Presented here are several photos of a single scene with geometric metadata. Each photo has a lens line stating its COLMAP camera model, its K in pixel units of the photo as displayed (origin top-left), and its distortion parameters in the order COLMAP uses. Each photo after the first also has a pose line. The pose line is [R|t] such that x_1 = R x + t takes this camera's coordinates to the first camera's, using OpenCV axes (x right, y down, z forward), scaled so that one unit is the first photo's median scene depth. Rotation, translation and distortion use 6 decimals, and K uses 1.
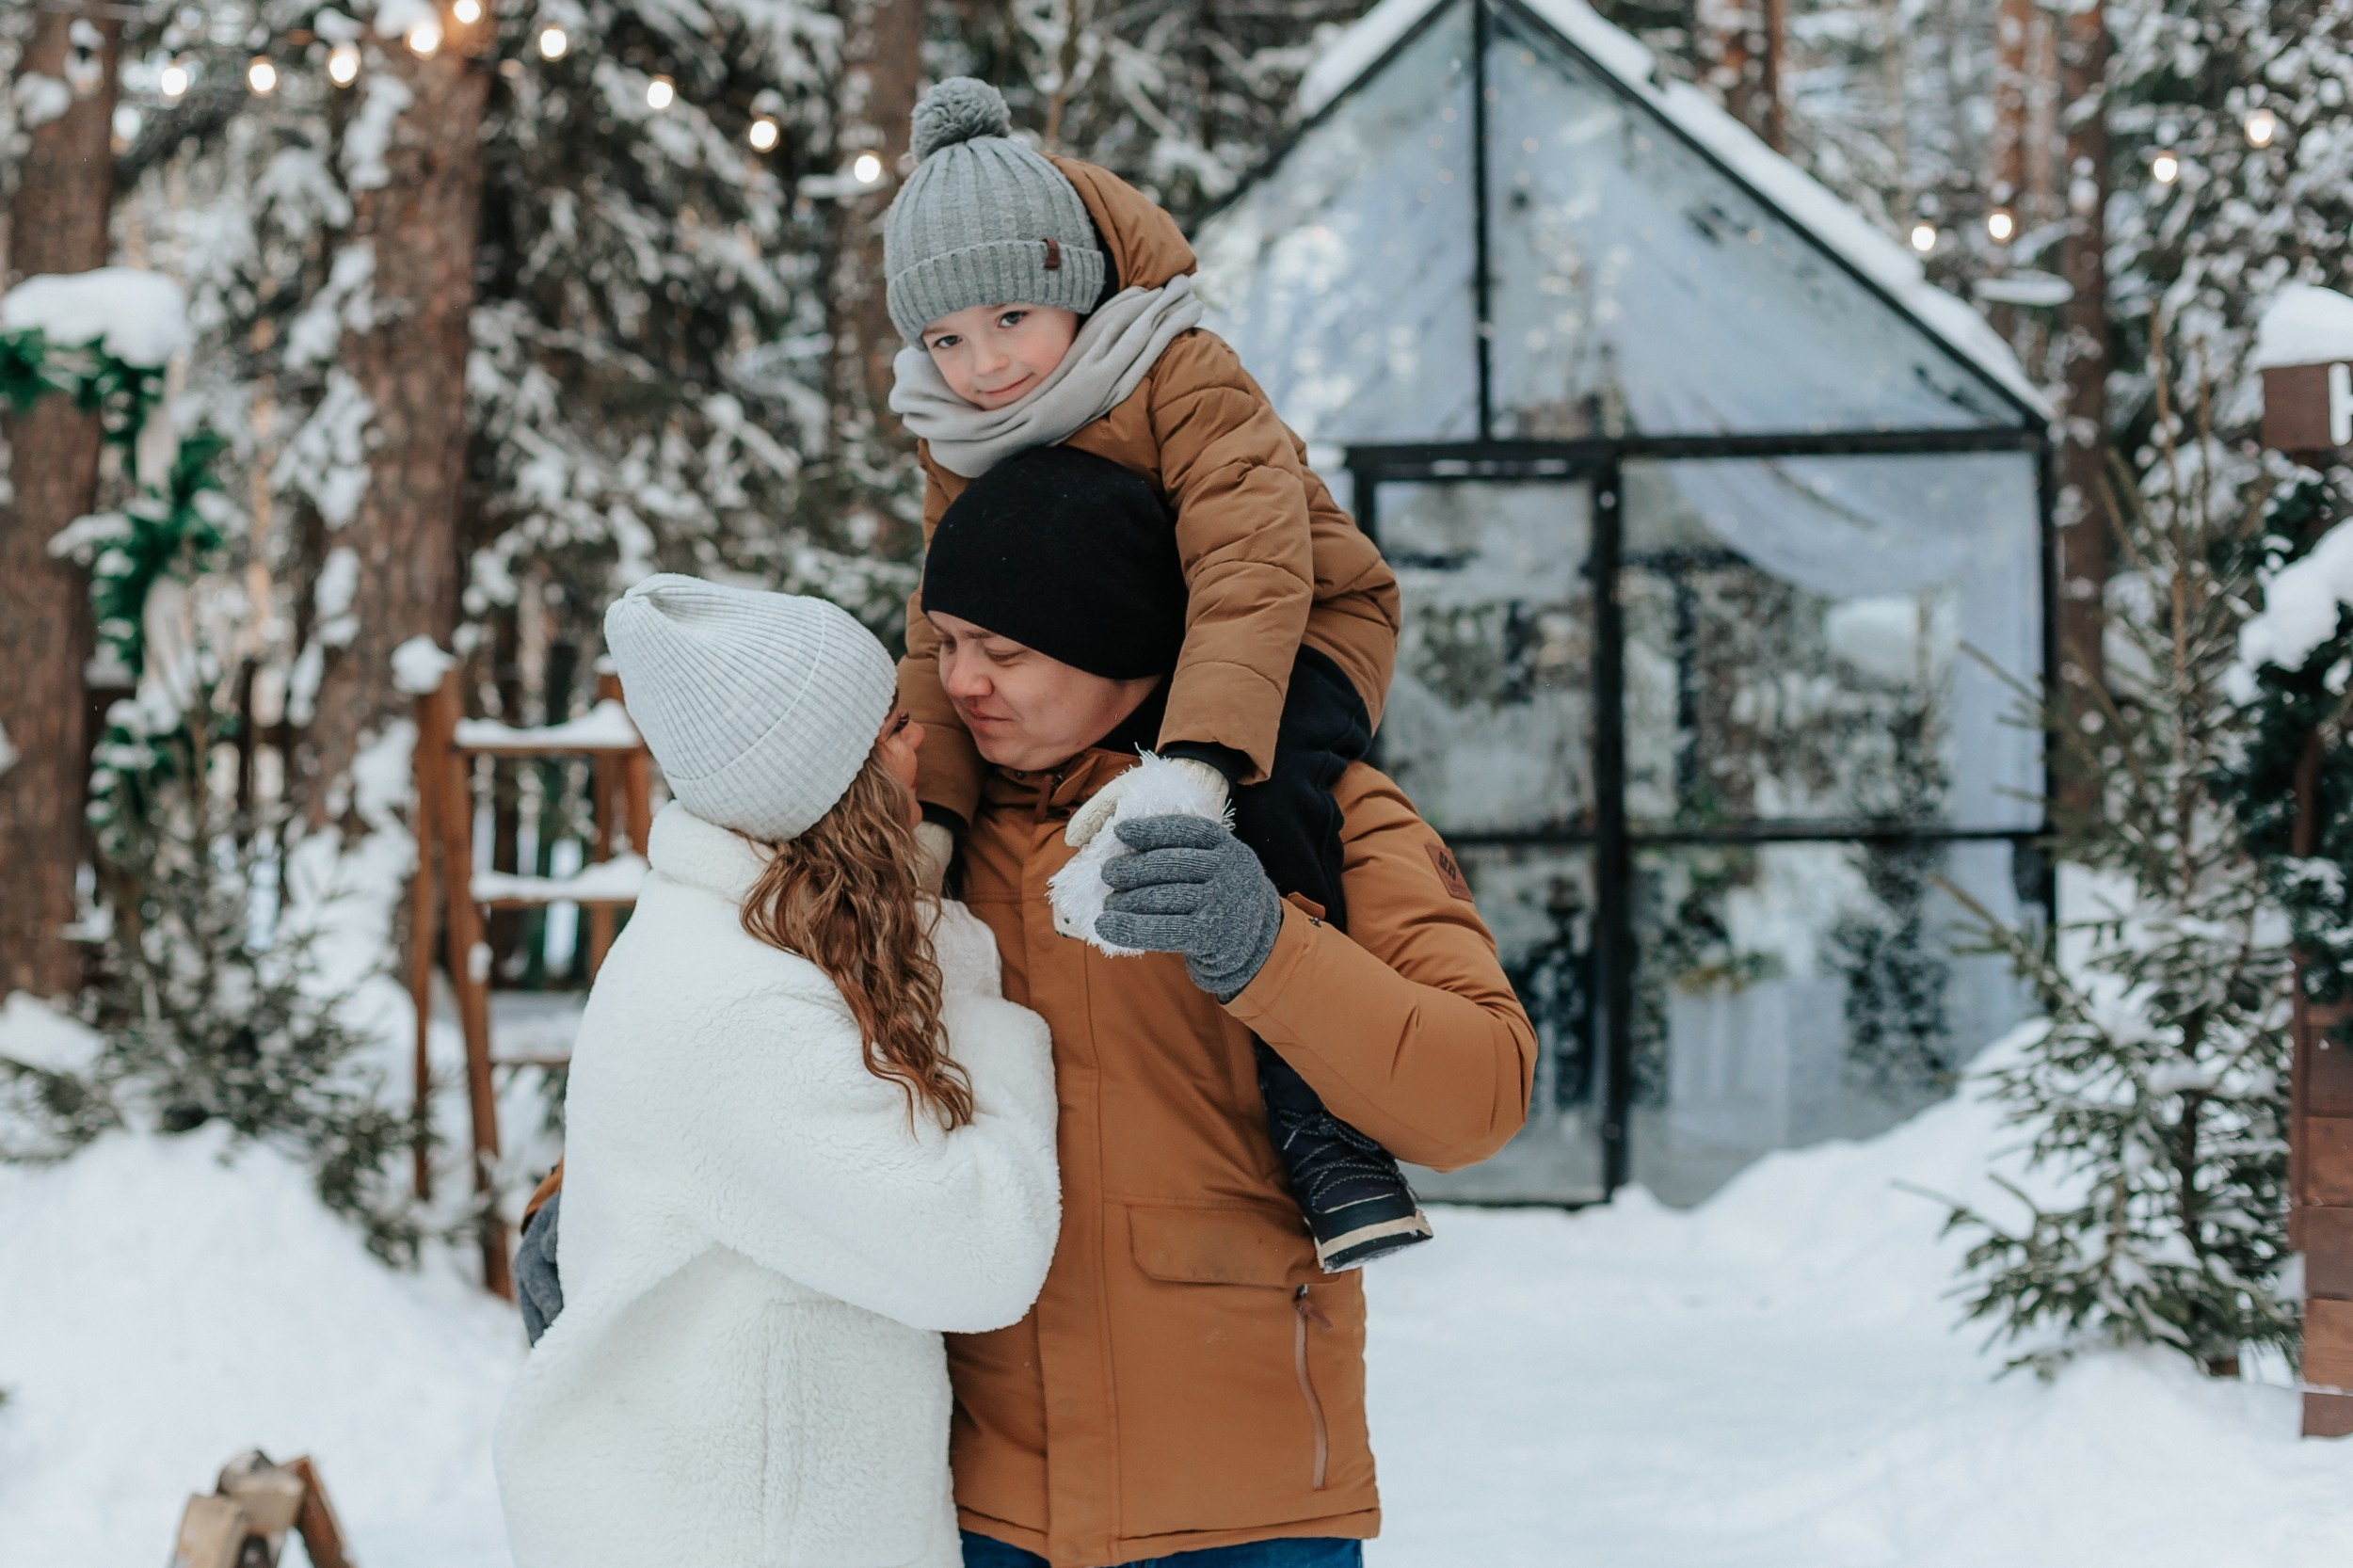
lens RADIAL K [[3965.1, 0, 1000.3], [0, 3965.1, 694.2], [0, 0, 1]] dist [-0.145123, 0.128153]
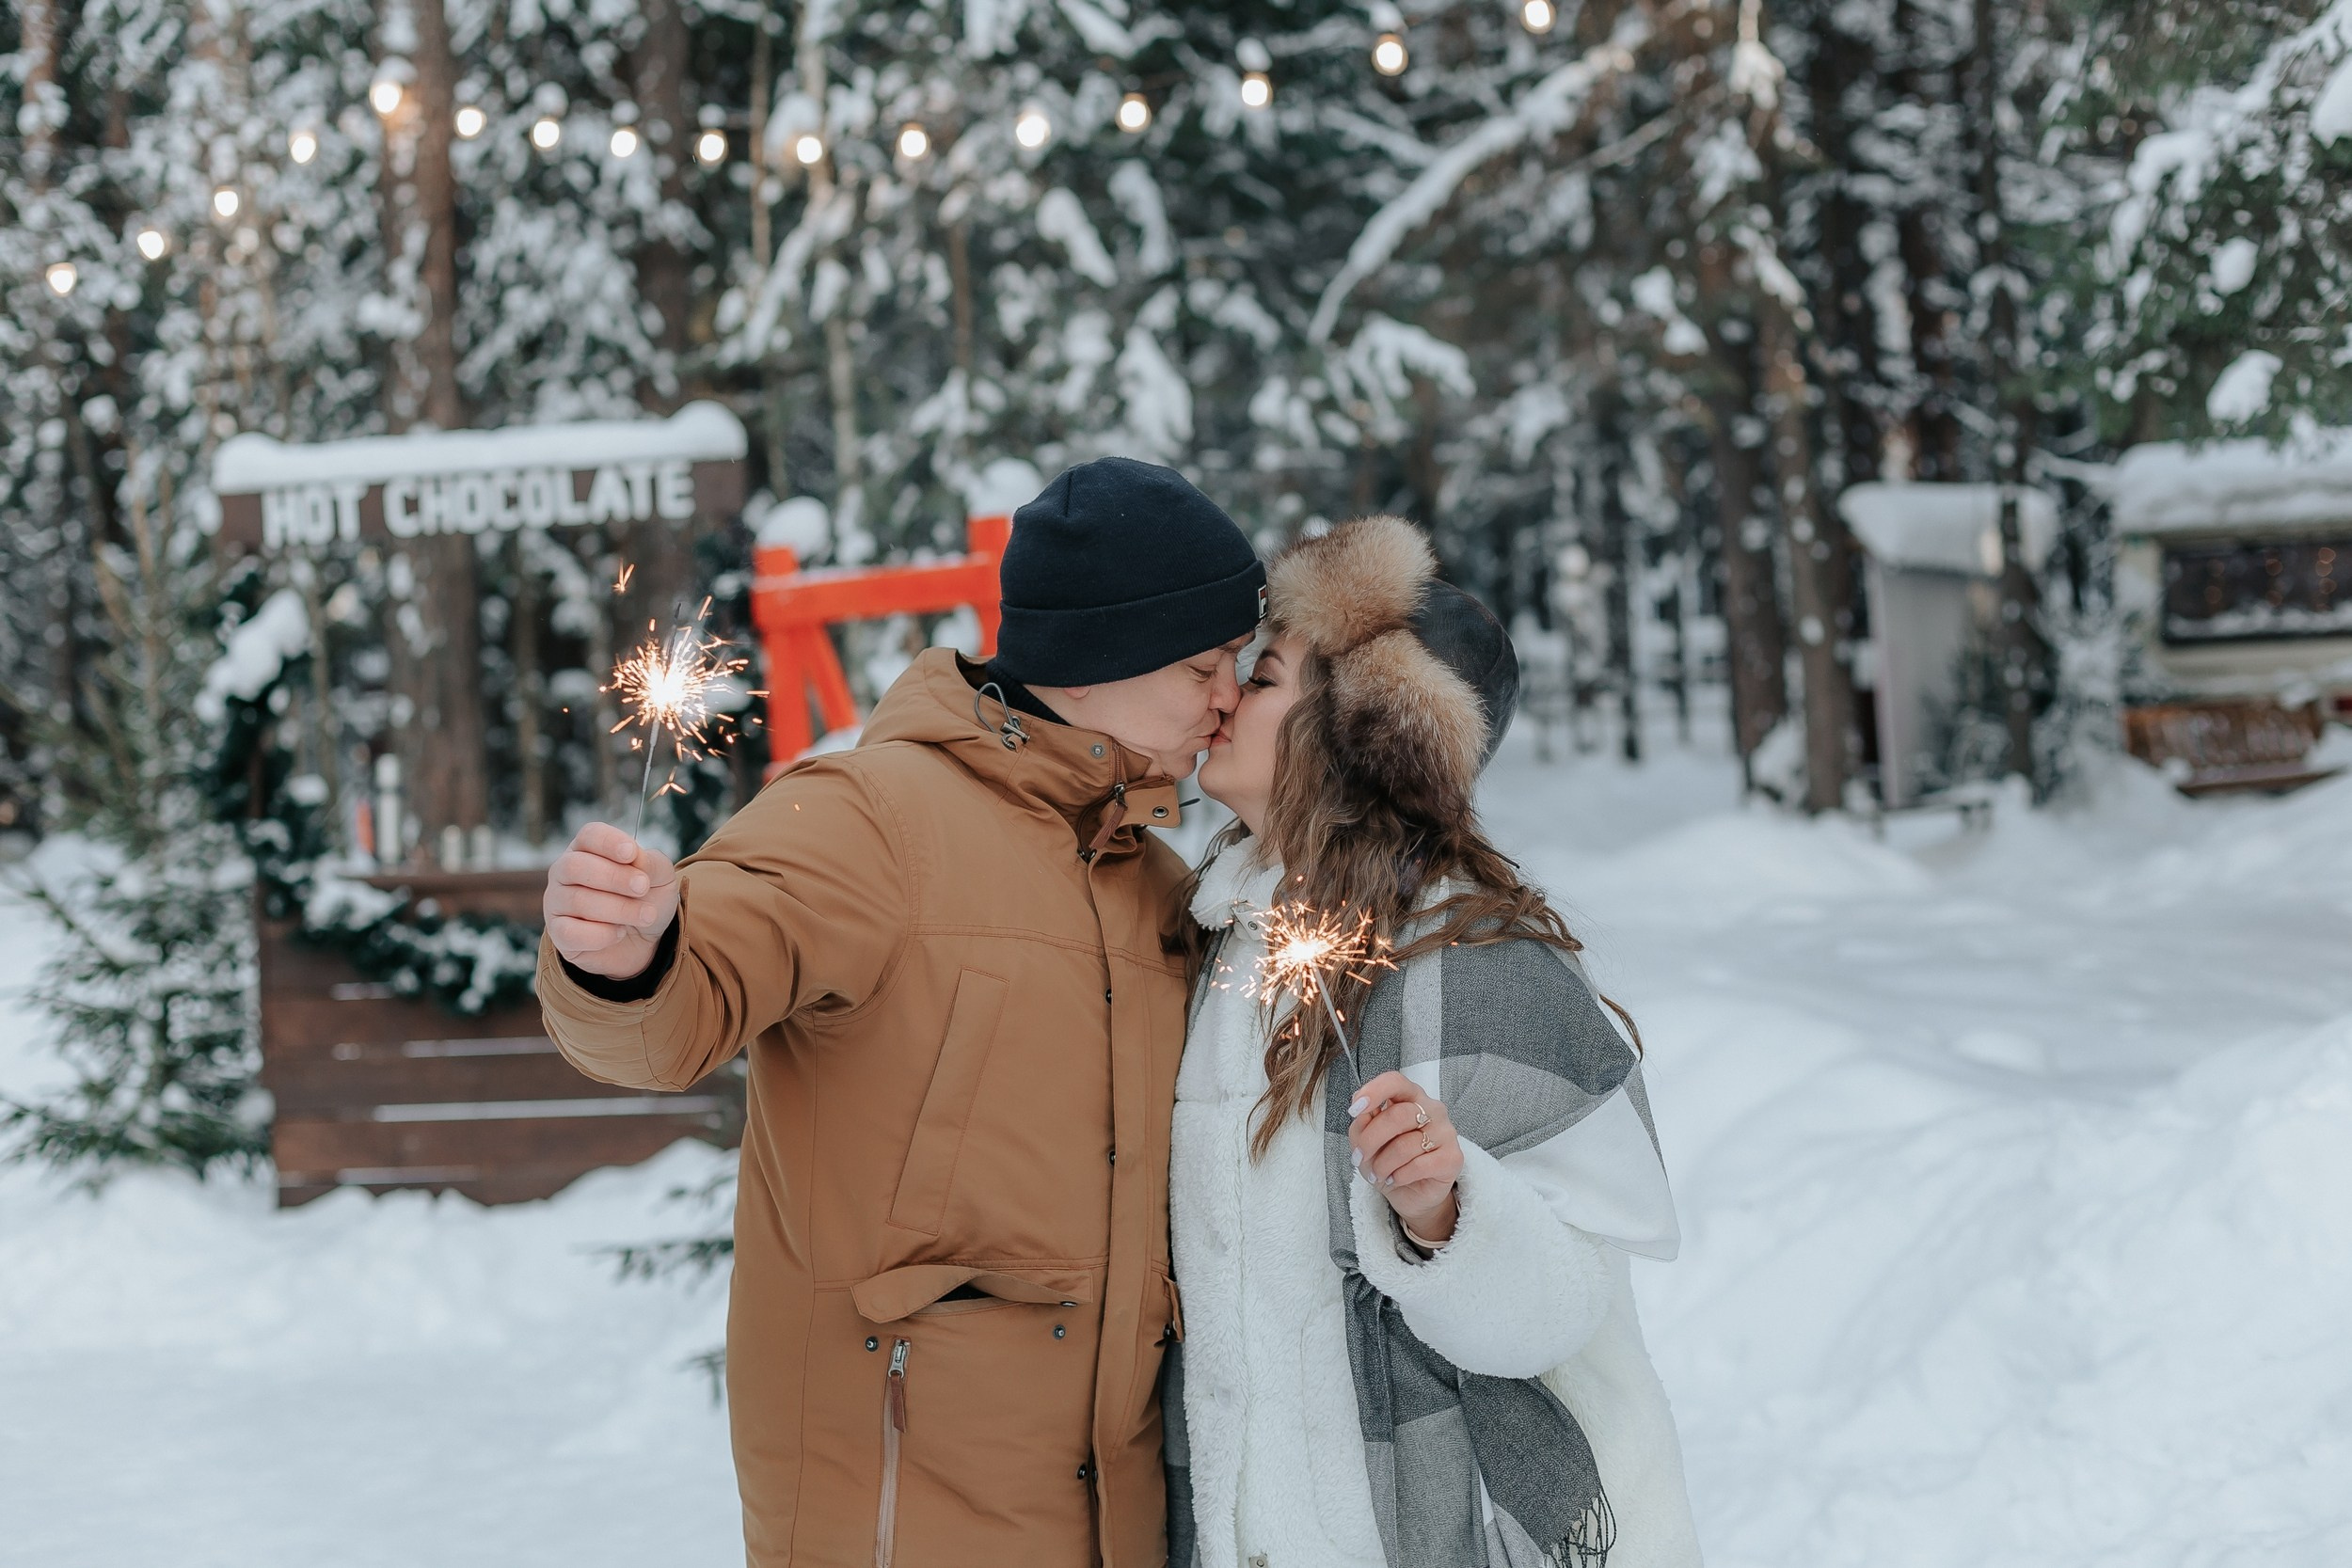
lens RADIAL K [[3459.9, 0, 1176.0], [0, 3459.9, 784.0], [0, 0, 1]] dist [-0.124366, 0.032620]
pose [[0.764480, -0.039195, 0.643455, -0.178075], [0.027255, 0.999223, 0.028485, -0.000595], [-0.644072, -0.004239, 0.764953, -0.165948]]
